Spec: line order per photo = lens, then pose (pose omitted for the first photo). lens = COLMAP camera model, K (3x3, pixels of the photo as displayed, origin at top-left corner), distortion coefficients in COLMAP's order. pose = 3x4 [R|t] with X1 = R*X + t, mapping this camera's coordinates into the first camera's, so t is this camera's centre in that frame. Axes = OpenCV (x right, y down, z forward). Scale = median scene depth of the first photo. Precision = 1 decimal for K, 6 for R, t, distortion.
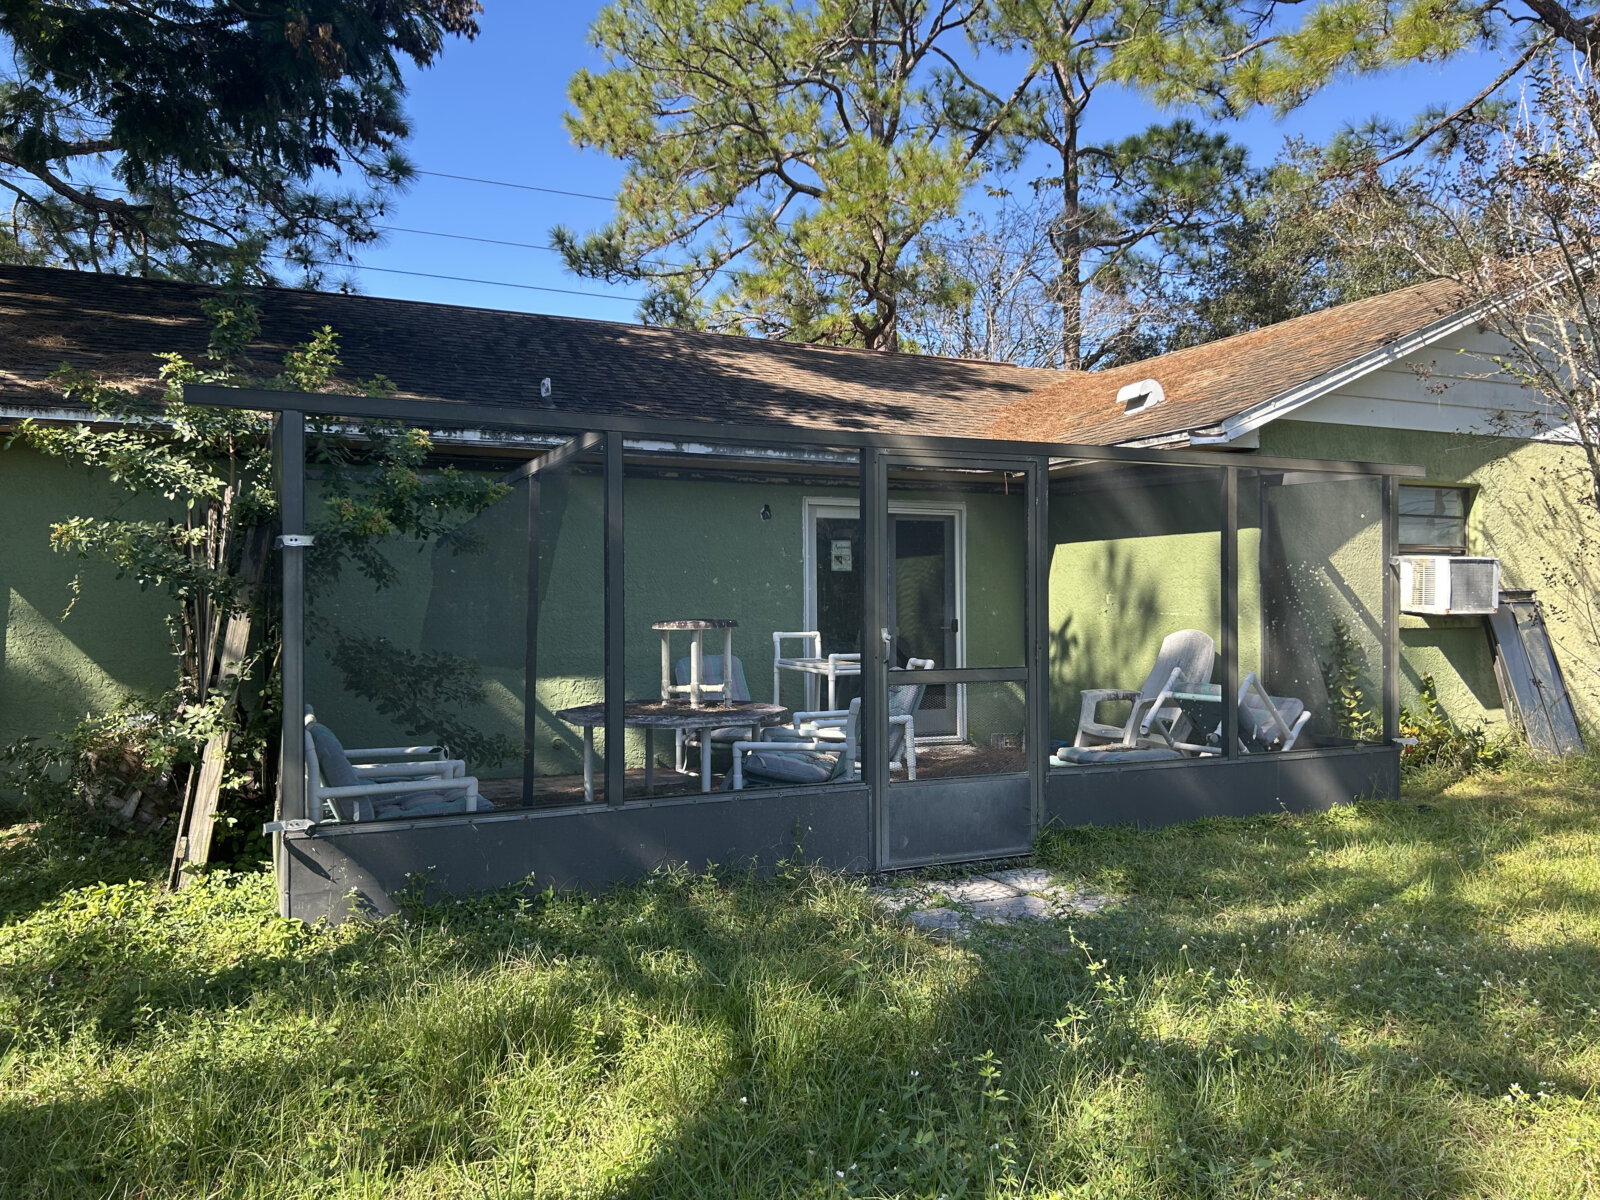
lens RADIAL K [[1198.1, 0, 812.1], [0, 1198.1, 601.8], [0, 0, 1]] dist [0.049348, -0.059678]
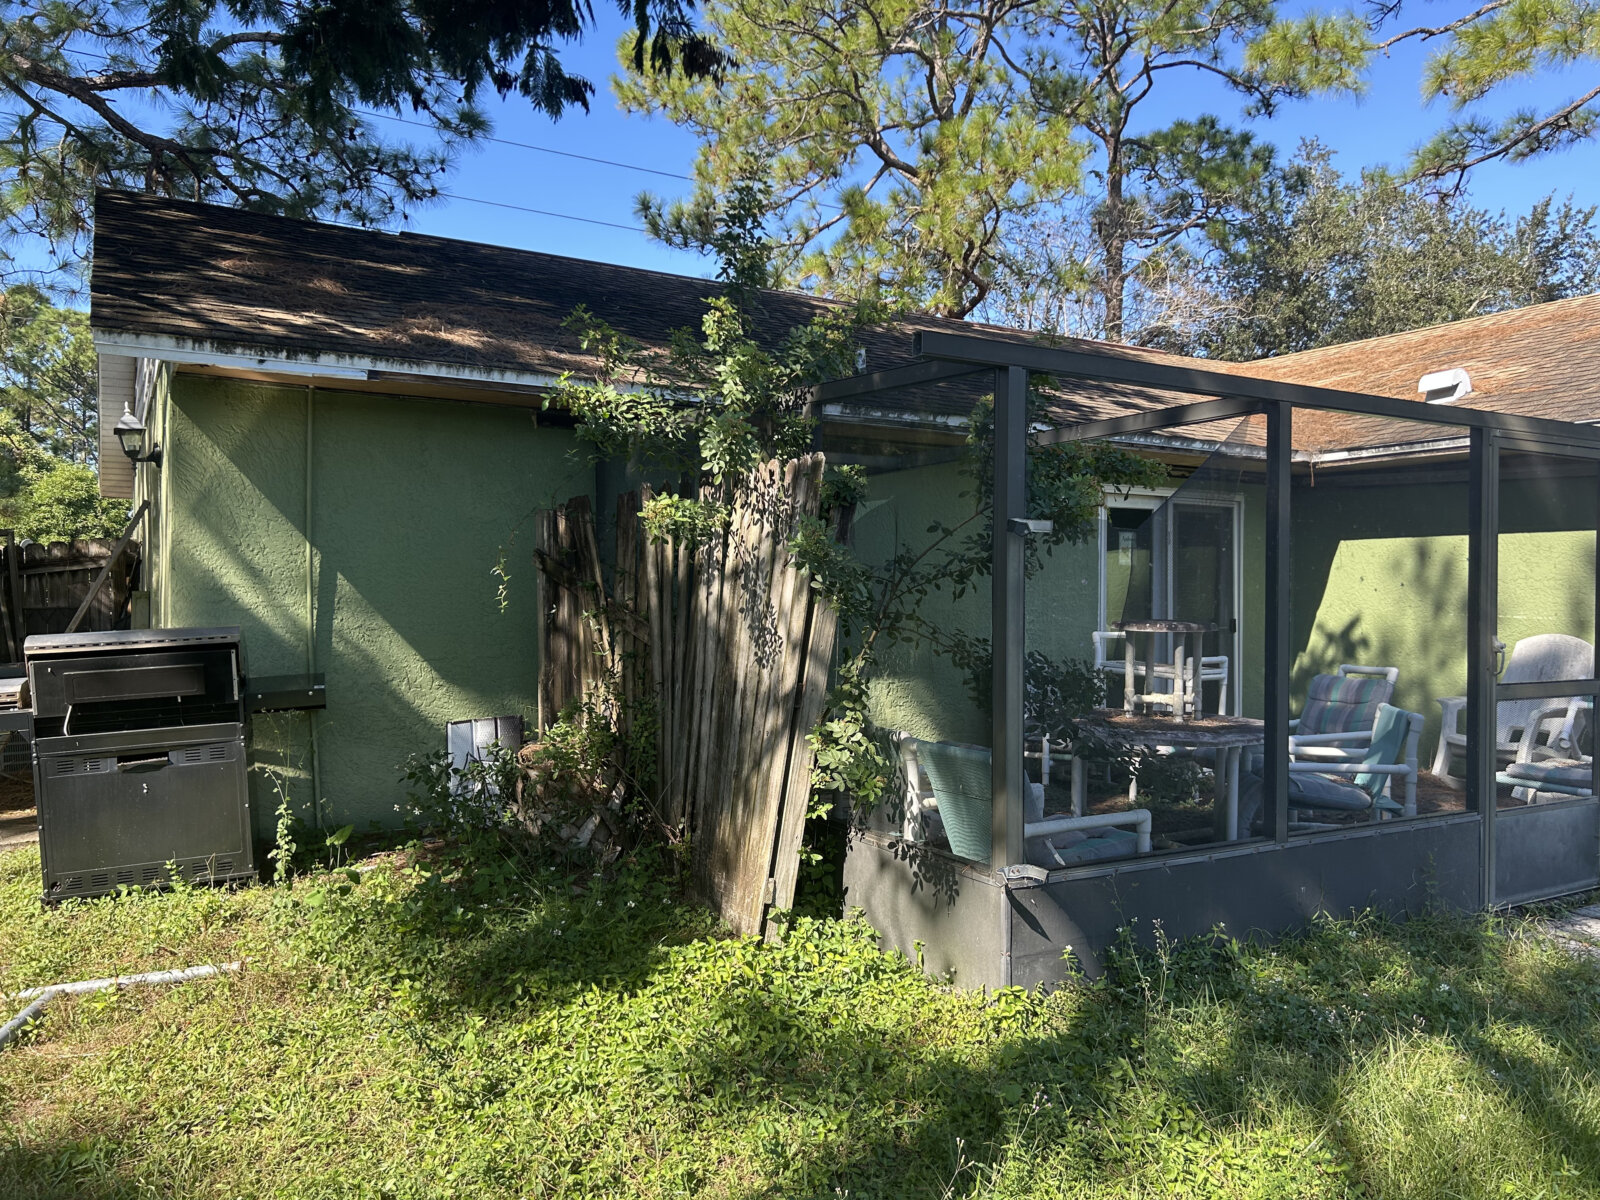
lens RADIAL K [[1200.0, 0, 811.2], [0, 1200.0, 594.7], [0, 0, 1]] dist [0.056222, -0.064215]
pose [[0.995952, 0.014317, 0.088741, -0.292974], [-0.014536, 0.999893, 0.001824, -0.001507], [-0.088705, -0.003106, 0.996053, 0.089027]]
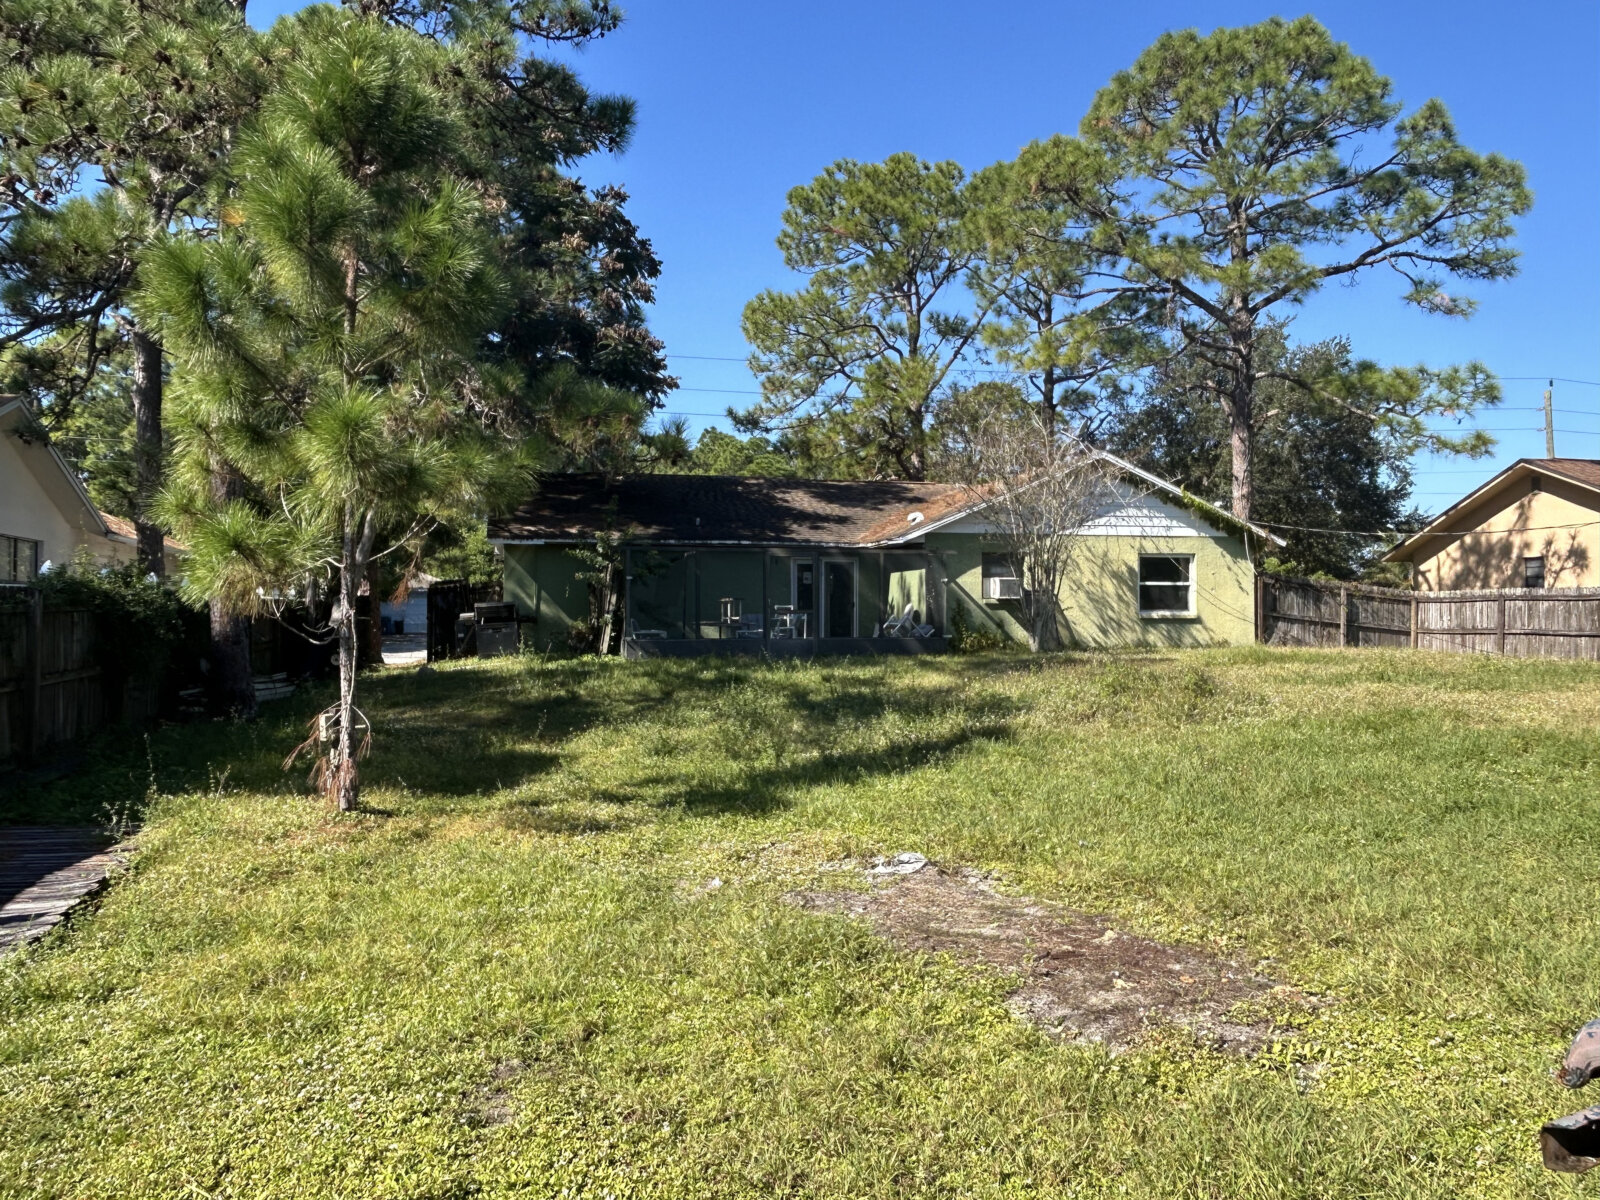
lens RADIAL K [[1194.7, 0, 802.8], [0, 1194.7, 579.6], [0, 0, 1]] dist [0.006969, -0.000977]
pose [[0.979614, -0.002430, -0.200876, 0.534201], [-0.003378, 0.999586, -0.028565, 0.039626], [0.200862, 0.028661, 0.979200, -1.562136]]
